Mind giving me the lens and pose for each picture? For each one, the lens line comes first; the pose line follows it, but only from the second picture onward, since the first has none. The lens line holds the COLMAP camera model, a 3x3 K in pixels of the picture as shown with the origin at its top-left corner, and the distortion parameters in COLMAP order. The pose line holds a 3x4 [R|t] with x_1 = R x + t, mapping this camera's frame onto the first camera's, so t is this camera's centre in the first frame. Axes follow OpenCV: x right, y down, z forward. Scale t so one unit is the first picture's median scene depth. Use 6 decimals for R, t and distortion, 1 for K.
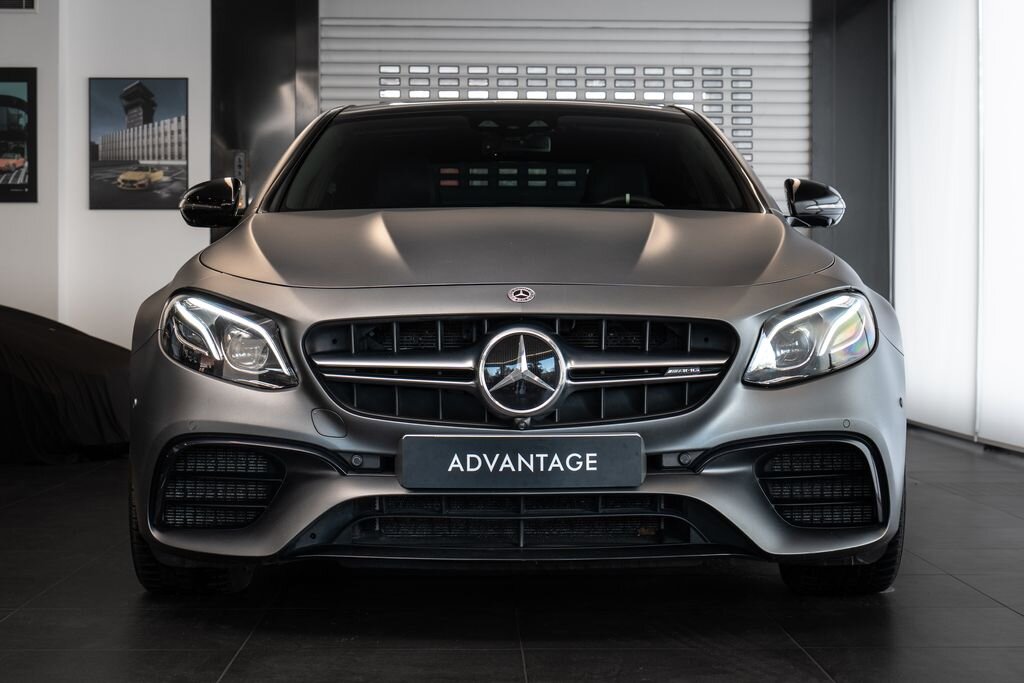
lens RADIAL K [[1785.7, 0, 512.0], [0, 1785.7, 341.5], [0, 0, 1]] dist [-0.027201, -0.018845]
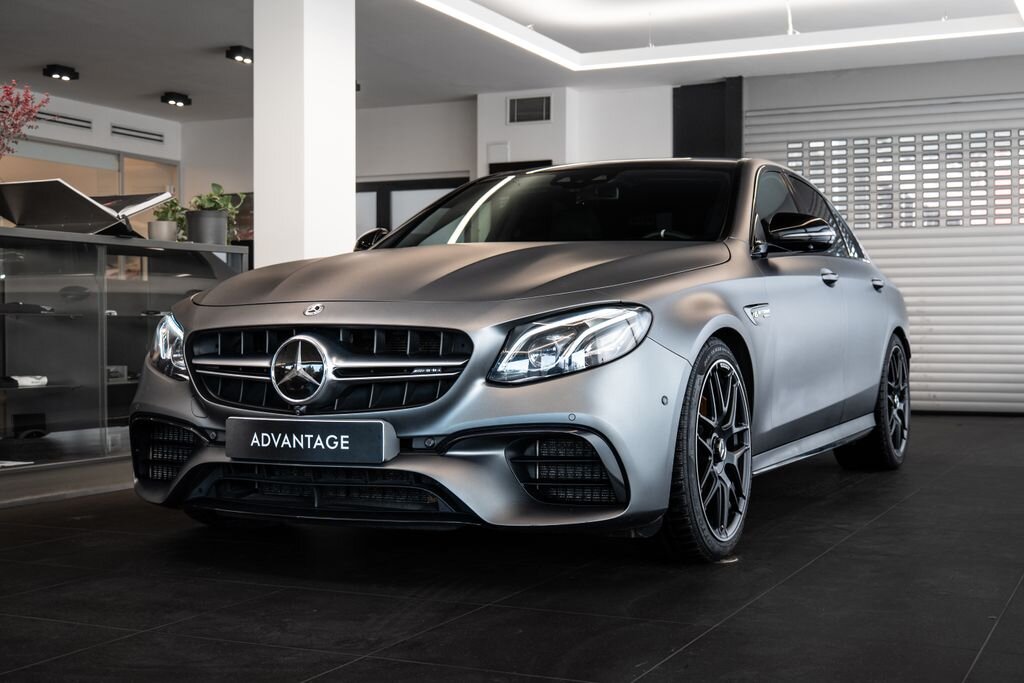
lens RADIAL K [[1238.5, 0, 512.0], [0, 1238.5, 341.5], [0, 0, 1]] dist [0.003349, 0.003046]
pose [[0.910389, -0.000060, -0.413752, 0.494356], [-0.002048, 0.999987, -0.004653, 0.000323], [0.413747, 0.005083, 0.910378, 0.246072]]
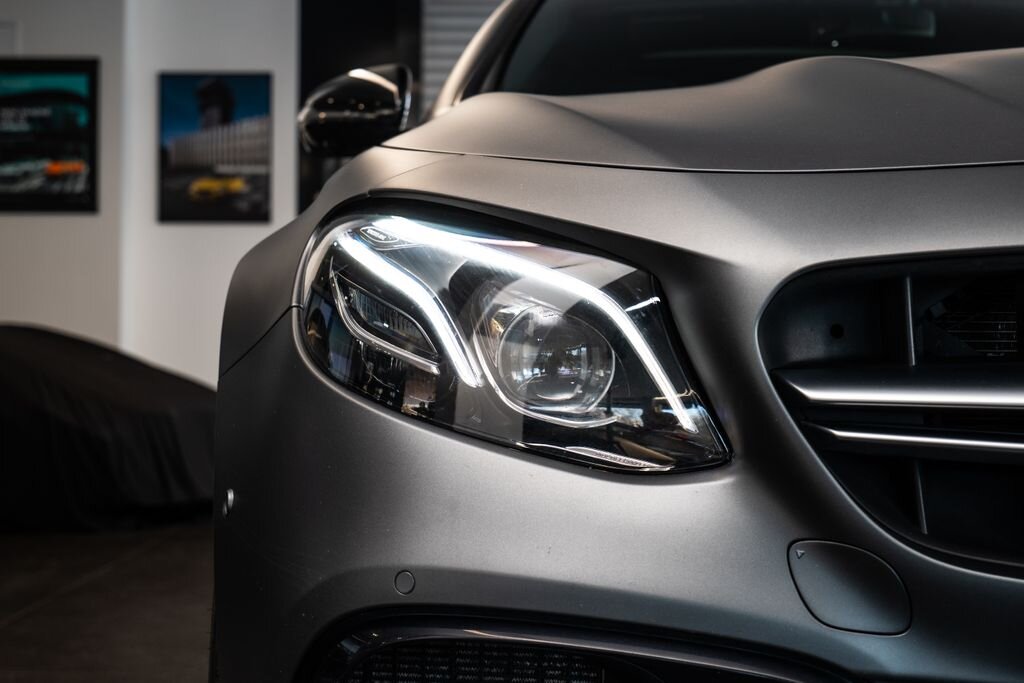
lens RADIAL K [[1785.7, 0, 512.0], [0, 1785.7, 341.5], [0, 0, 1]] dist [-0.027201, -0.018845]
pose [[0.999237, 0.007135, -0.038403, -0.148891], [-0.008018, 0.999706, -0.022892, 0.010049], [0.038229, 0.023182, 0.999000, 0.677937]]
